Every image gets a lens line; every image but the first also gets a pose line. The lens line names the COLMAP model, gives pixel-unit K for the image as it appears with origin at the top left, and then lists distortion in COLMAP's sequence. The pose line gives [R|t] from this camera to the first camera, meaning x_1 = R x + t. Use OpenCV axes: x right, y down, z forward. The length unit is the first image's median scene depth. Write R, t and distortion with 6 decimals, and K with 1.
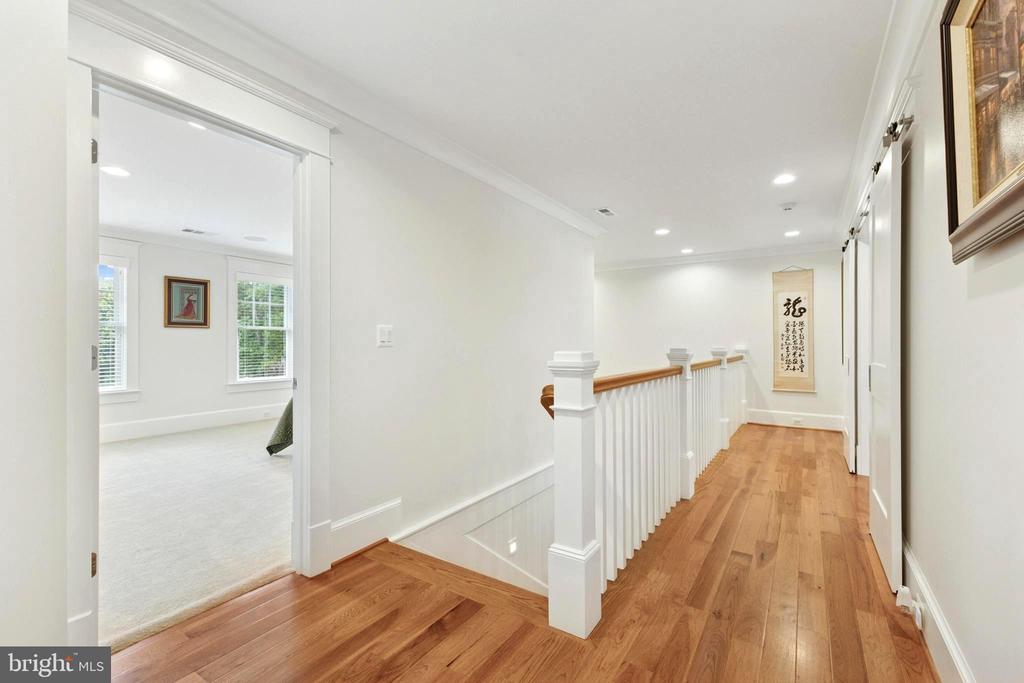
lens RADIAL K [[450.9, 0, 516.2], [0, 450.9, 354.0], [0, 0, 1]] dist [0.000979, 0.000398]
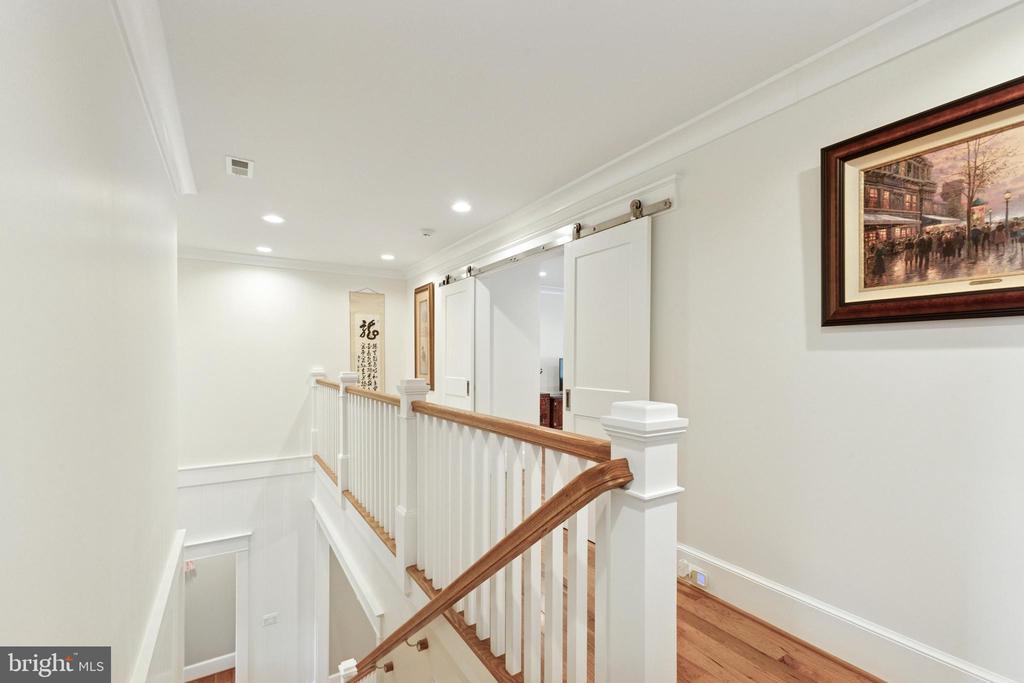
lens RADIAL K [[450.9, 0, 516.2], [0, 450.9, 354.0], [0, 0, 1]] dist [0.000979, 0.000398]
pose [[0.400120, 0.011797, 0.916387, -0.173826], [0.020659, 0.999547, -0.021888, -0.020088], [-0.916230, 0.027690, 0.399695, 0.298169]]
